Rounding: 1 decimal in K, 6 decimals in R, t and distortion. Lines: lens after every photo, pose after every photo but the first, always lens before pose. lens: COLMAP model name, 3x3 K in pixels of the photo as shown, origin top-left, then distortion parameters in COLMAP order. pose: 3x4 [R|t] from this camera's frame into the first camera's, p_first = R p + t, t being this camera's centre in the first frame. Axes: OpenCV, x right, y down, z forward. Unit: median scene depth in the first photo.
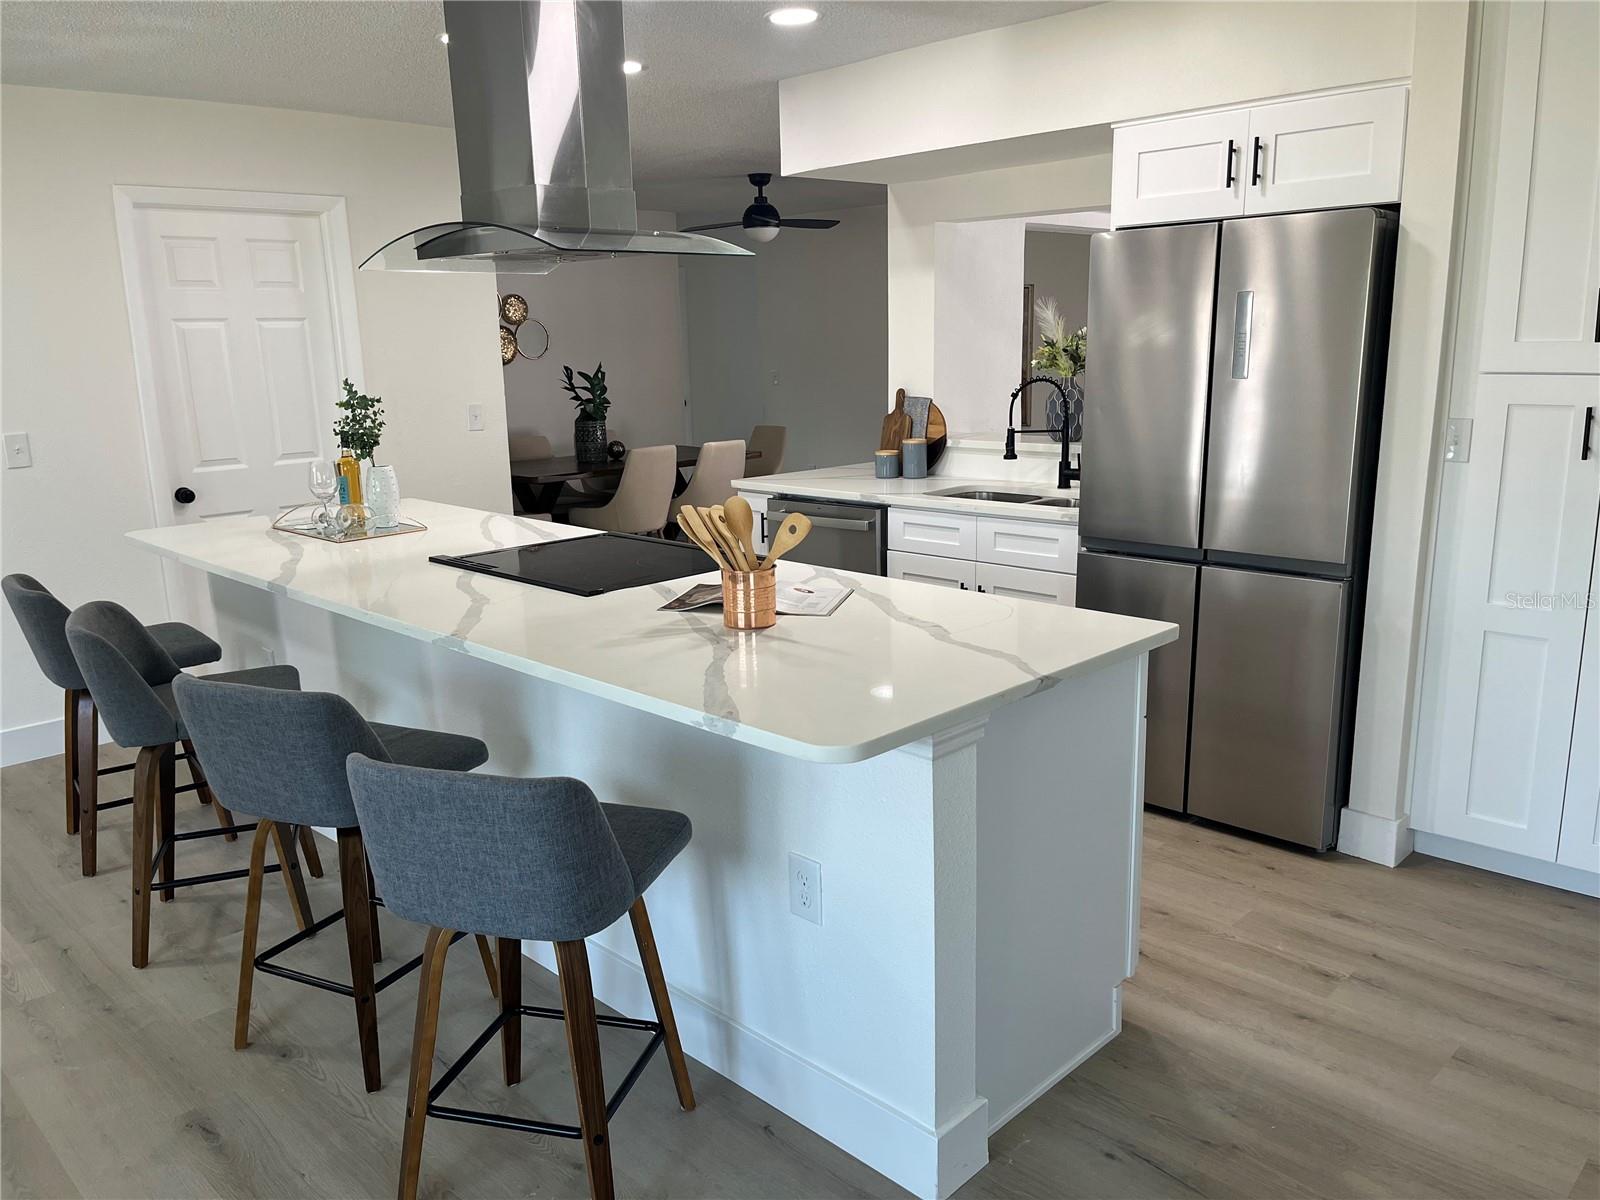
lens RADIAL K [[1213.1, 0, 806.1], [0, 1213.1, 596.0], [0, 0, 1]] dist [0.064111, 0.006721]
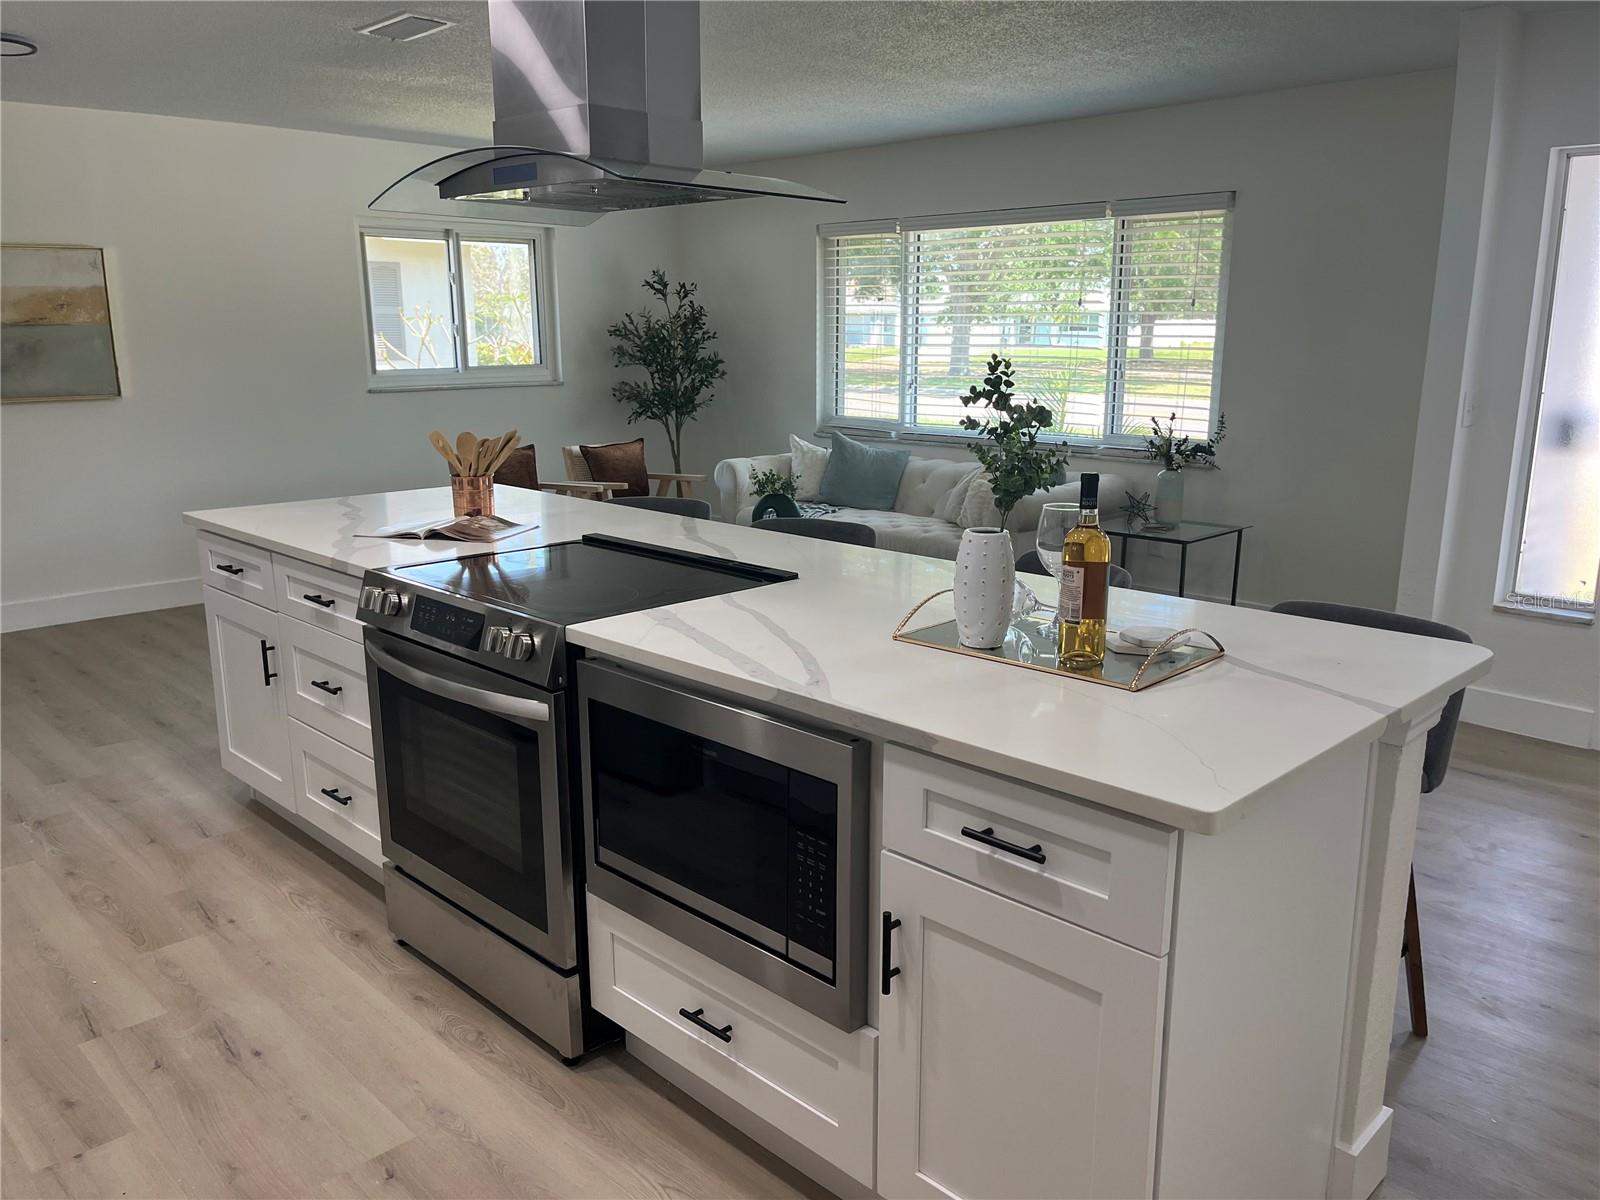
lens RADIAL K [[1213.1, 0, 799.1], [0, 1213.1, 598.7], [0, 0, 1]] dist [0.064111, 0.006721]
pose [[-0.999680, 0.021609, 0.013125, -0.096689], [0.025151, 0.902803, 0.429318, -0.108961], [-0.002572, 0.429511, -0.903058, 0.520118]]
